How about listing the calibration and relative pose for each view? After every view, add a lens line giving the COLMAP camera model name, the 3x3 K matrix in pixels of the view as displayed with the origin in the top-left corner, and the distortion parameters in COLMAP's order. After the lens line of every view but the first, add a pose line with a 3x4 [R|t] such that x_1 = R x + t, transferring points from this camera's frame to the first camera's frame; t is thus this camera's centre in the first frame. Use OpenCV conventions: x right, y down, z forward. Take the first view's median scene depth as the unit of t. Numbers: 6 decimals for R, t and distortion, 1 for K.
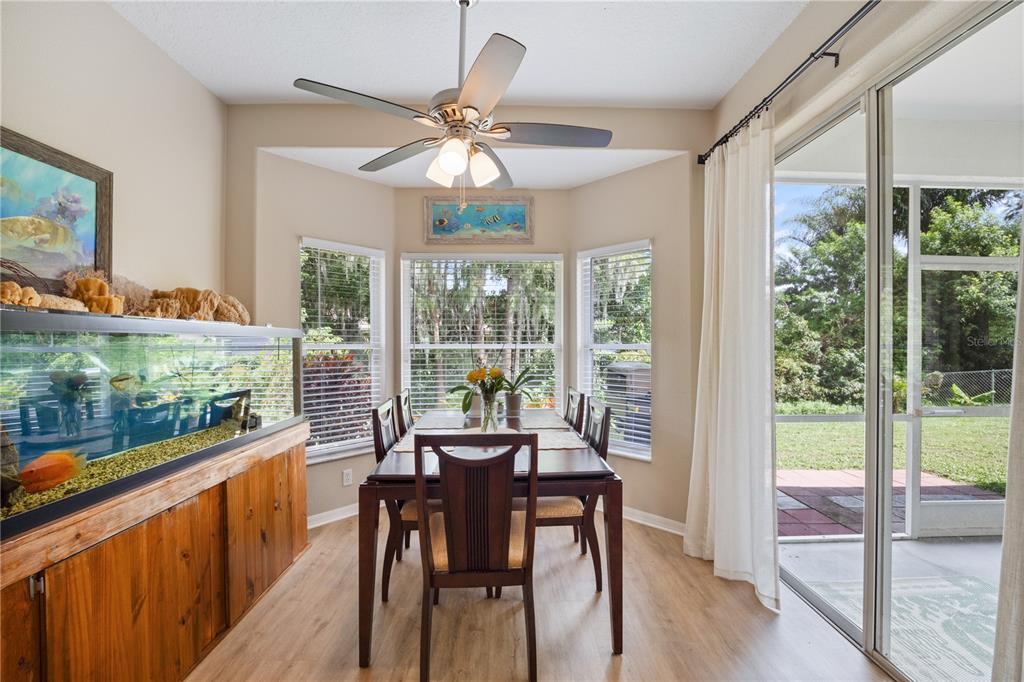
lens RADIAL K [[436.0, 0, 516.7], [0, 436.0, 337.1], [0, 0, 1]] dist [-0.000155, 0.000044]
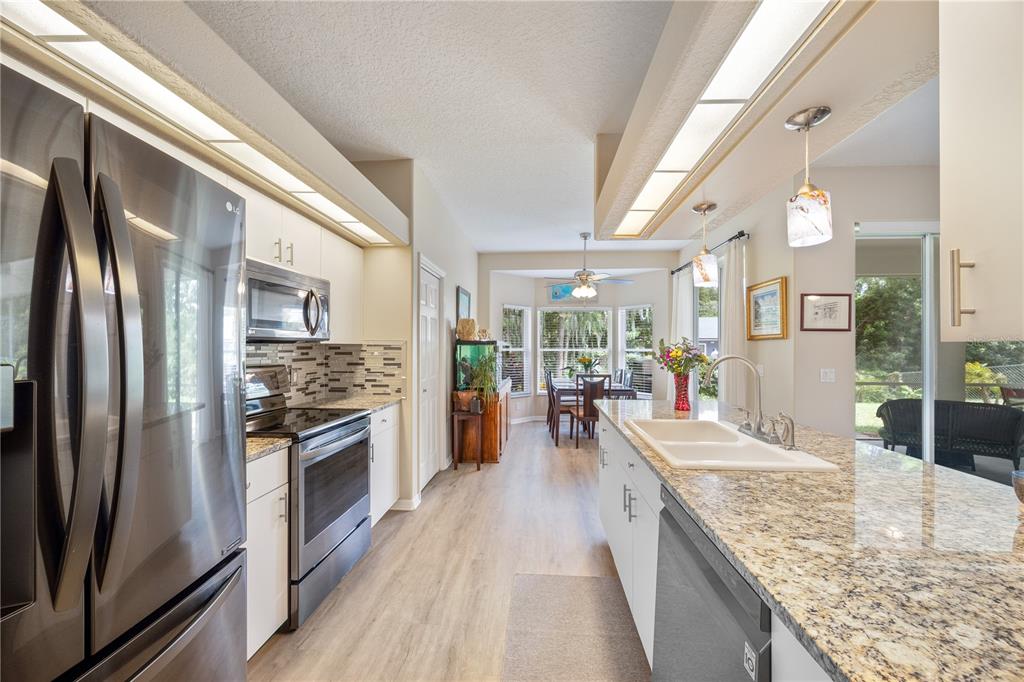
lens RADIAL K [[388.7, 0, 516.1], [0, 388.7, 345.5], [0, 0, 1]] dist [0.001541, 0.000023]
pose [[0.995657, 0.003271, -0.093042, -0.223498], [-0.002613, 0.999971, 0.007196, -0.015409], [0.093063, -0.006921, 0.995636, -1.147988]]
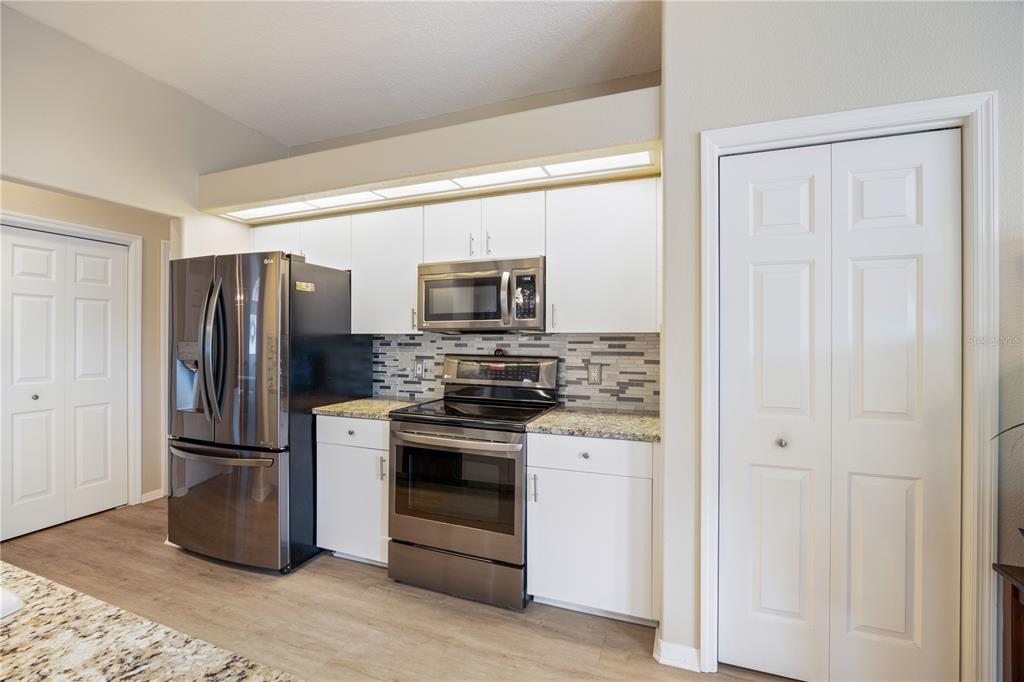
lens RADIAL K [[436.0, 0, 511.3], [0, 436.0, 336.3], [0, 0, 1]] dist [-0.000155, 0.000044]
pose [[-0.382836, 0.006831, -0.923791, 0.486595], [0.010755, 0.999938, 0.002937, -0.001809], [0.923754, -0.008811, -0.382886, 1.880180]]
